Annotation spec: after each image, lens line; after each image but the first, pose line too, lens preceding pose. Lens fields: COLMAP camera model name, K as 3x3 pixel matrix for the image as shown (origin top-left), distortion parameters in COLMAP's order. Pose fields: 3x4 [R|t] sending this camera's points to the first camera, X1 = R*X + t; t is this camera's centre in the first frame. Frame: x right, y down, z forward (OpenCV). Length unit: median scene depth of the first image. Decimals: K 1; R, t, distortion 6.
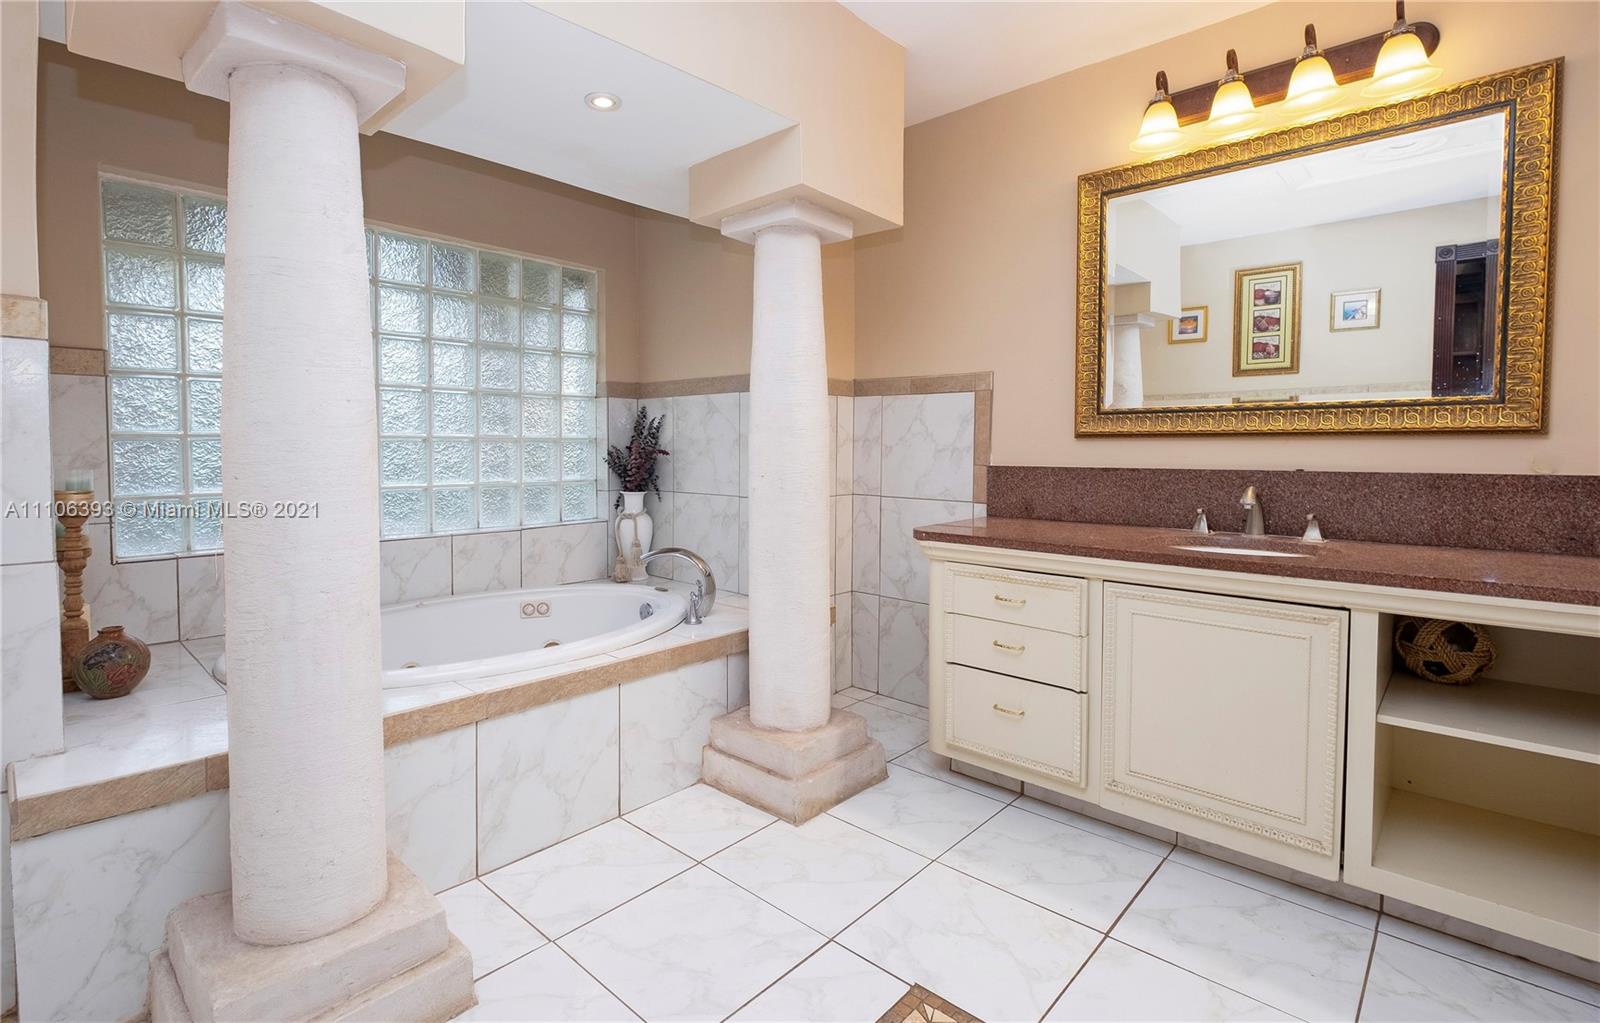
lens RADIAL K [[752.1, 0, 759.8], [0, 752.1, 475.0], [0, 0, 1]] dist [-0.001657, -0.000354]
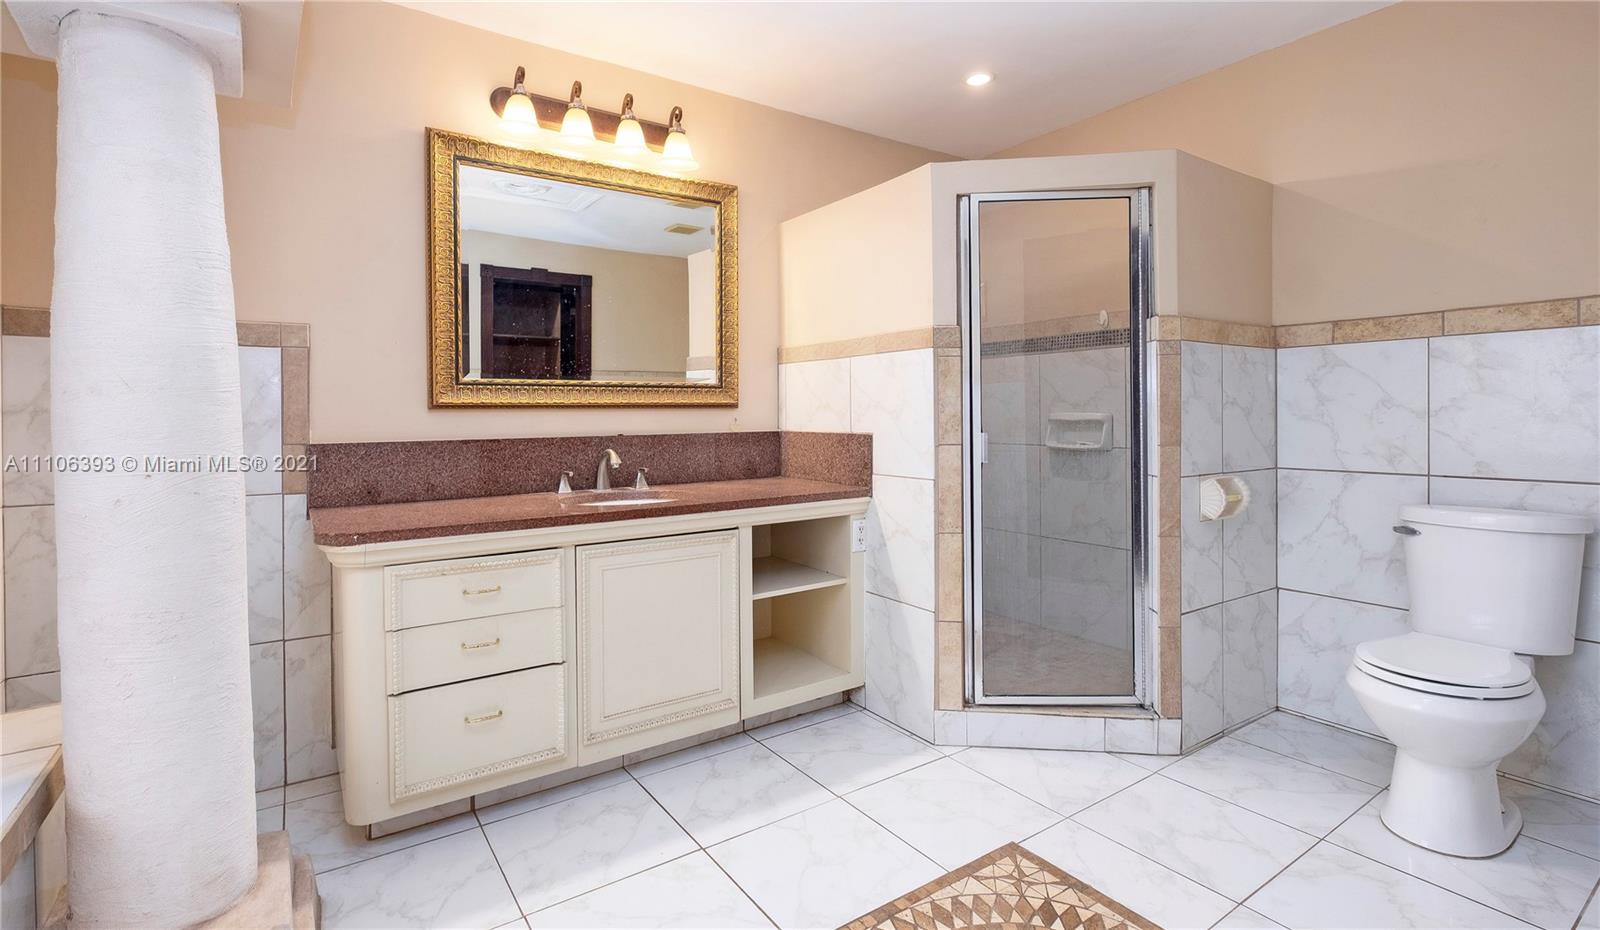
lens RADIAL K [[736.2, 0, 783.0], [0, 736.2, 418.9], [0, 0, 1]] dist [0.014077, -0.000067]
pose [[0.213252, -0.007868, 0.976966, -0.423120], [0.046824, 0.998901, -0.002176, -0.016938], [-0.975875, 0.046209, 0.213386, 0.440218]]
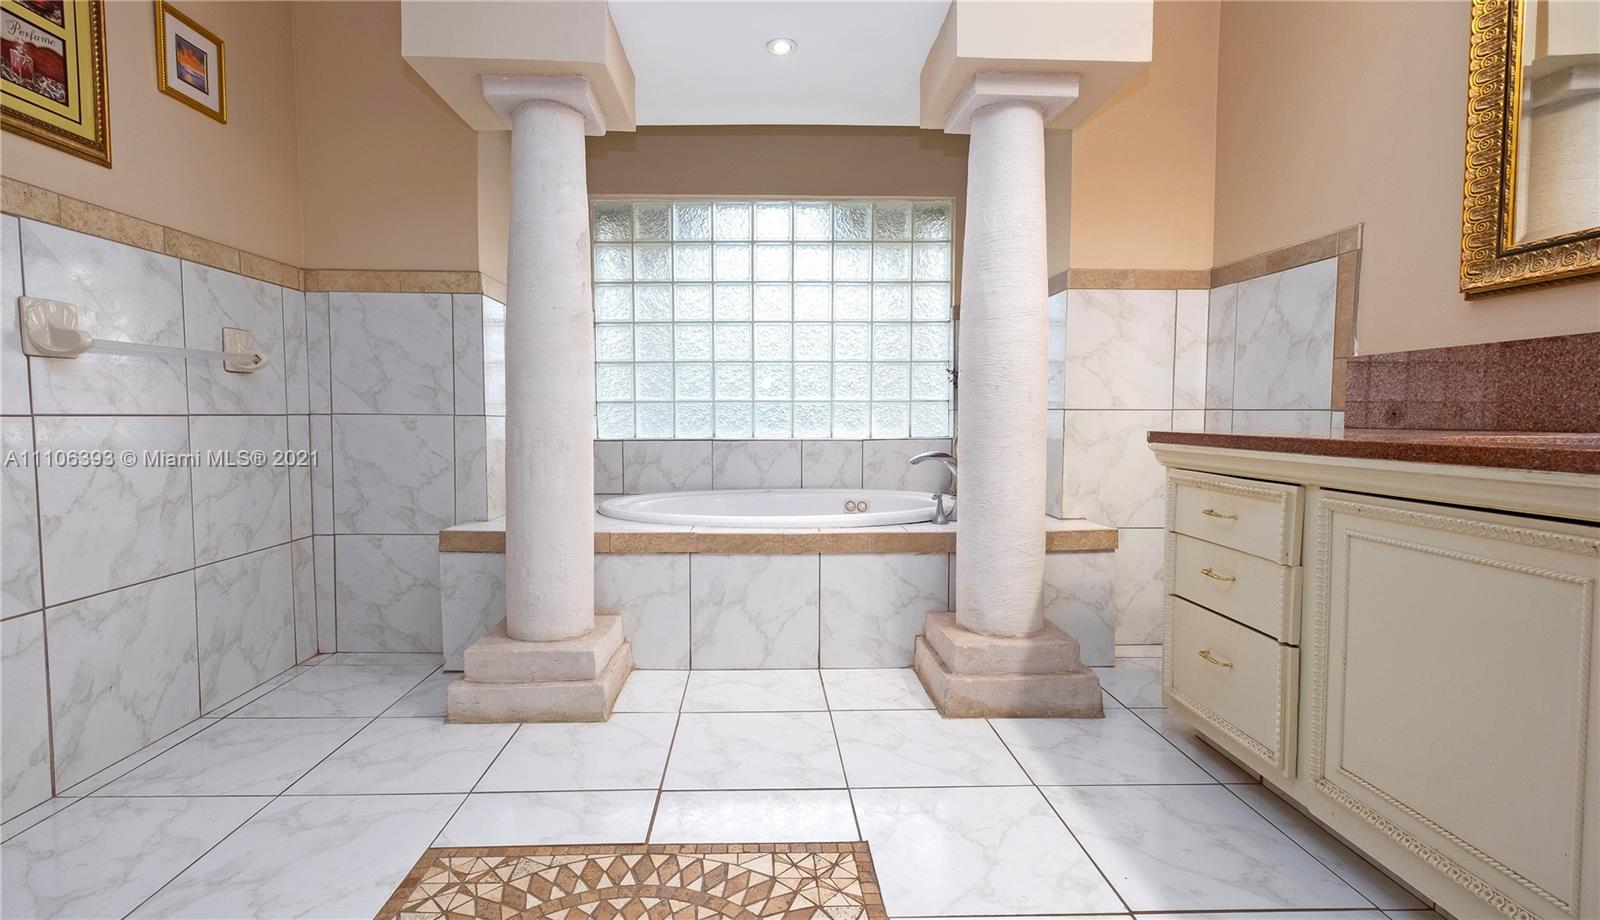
lens RADIAL K [[739.2, 0, 775.0], [0, 739.2, 456.4], [0, 0, 1]] dist [0.002268, 0.000611]
pose [[0.704939, 0.036289, -0.708339, 0.521719], [-0.022804, 0.999334, 0.028503, 0.092037], [0.708901, -0.003940, 0.705297, 0.145056]]
